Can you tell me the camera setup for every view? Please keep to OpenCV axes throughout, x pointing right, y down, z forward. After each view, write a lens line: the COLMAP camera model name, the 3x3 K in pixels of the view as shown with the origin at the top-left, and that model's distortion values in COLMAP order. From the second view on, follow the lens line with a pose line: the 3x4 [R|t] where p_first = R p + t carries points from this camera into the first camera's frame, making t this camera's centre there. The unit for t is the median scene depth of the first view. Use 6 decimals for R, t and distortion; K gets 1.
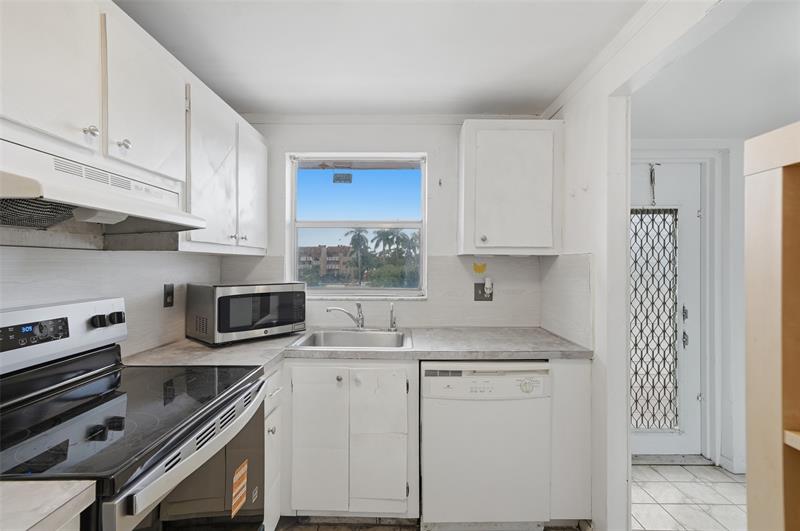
lens RADIAL K [[372.0, 0, 400.0], [0, 372.0, 265.5], [0, 0, 1]] dist [0.000181, 0.000039]
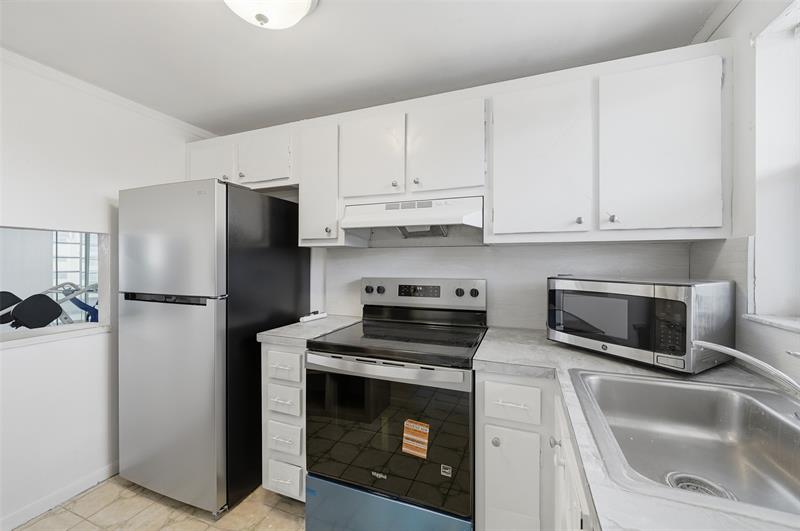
lens RADIAL K [[320.2, 0, 400.0], [0, 320.2, 265.5], [0, 0, 1]] dist [-0.000771, -0.000061]
pose [[-0.361736, 0.020401, -0.932057, 0.521304], [0.000801, 0.999767, 0.021572, 0.010016], [0.932280, 0.007057, -0.361668, 1.250208]]
